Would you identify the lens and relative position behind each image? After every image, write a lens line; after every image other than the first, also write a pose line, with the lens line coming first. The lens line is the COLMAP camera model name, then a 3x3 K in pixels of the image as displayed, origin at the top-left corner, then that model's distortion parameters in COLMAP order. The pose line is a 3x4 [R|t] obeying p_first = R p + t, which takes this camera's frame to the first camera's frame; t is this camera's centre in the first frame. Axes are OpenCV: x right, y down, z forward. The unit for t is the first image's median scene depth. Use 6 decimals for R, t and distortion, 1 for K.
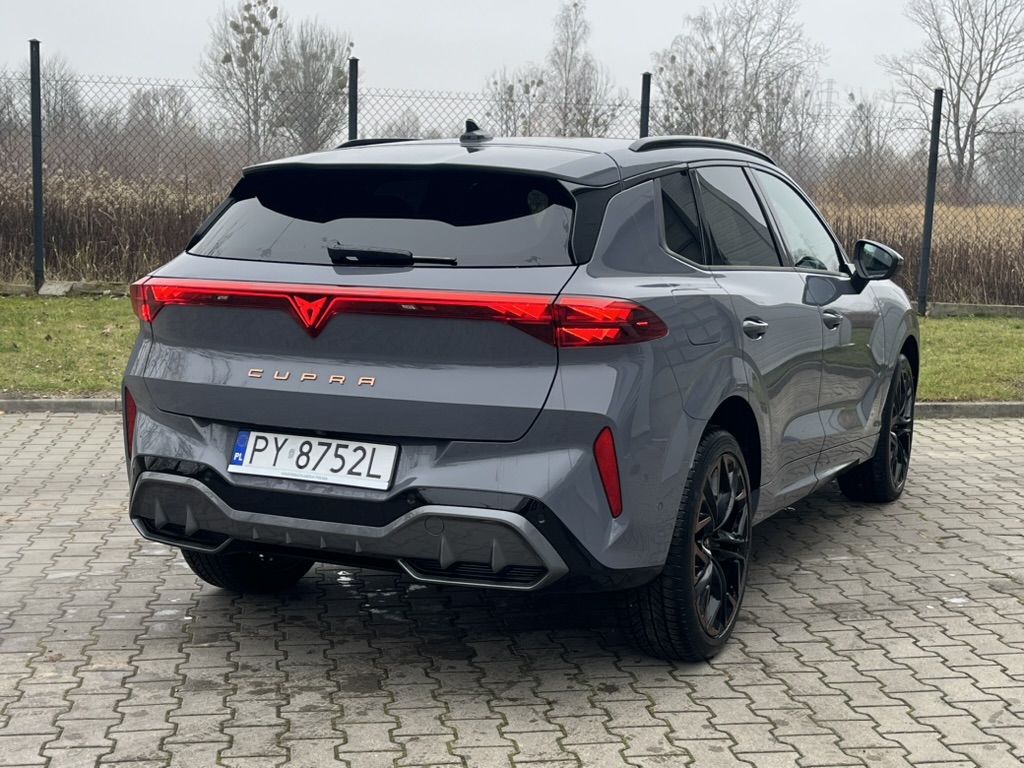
lens RADIAL K [[1492.1, 0, 512.0], [0, 1492.1, 384.0], [0, 0, 1]] dist [0.164151, -0.945731]
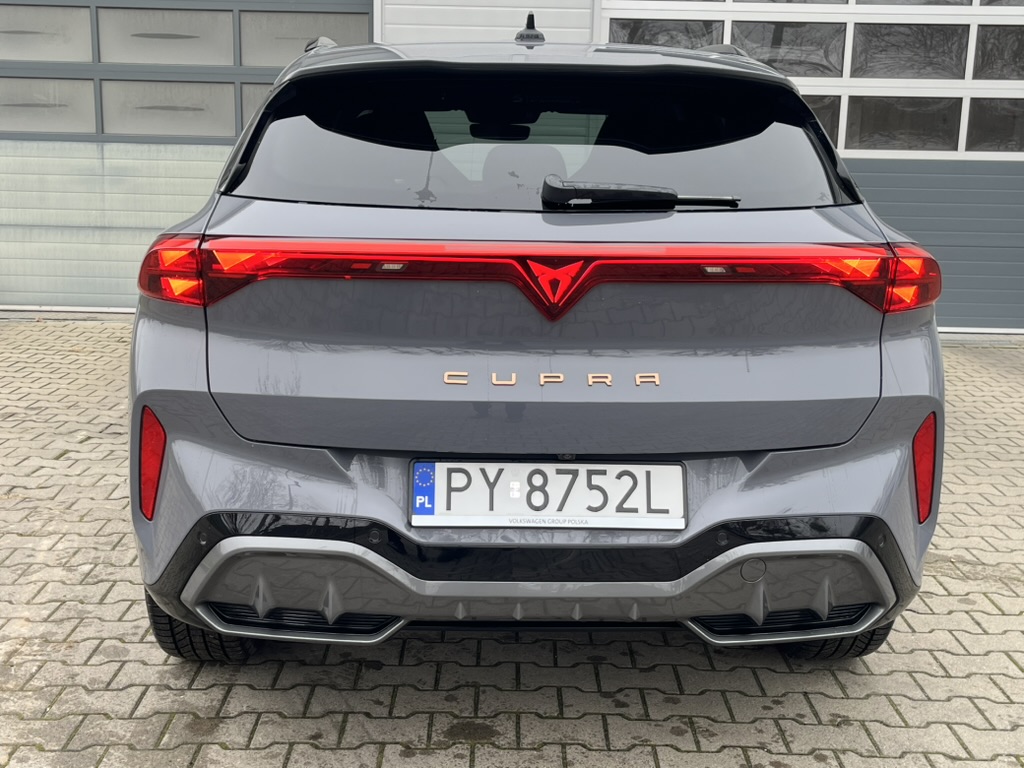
lens RADIAL K [[1376.9, 0, 512.0], [0, 1376.9, 384.0], [0, 0, 1]] dist [0.009583, 0.021550]
pose [[0.890692, -0.081565, 0.447230, -0.337898], [0.055329, 0.995909, 0.071440, -0.037180], [-0.451227, -0.038886, 0.891561, 0.349206]]
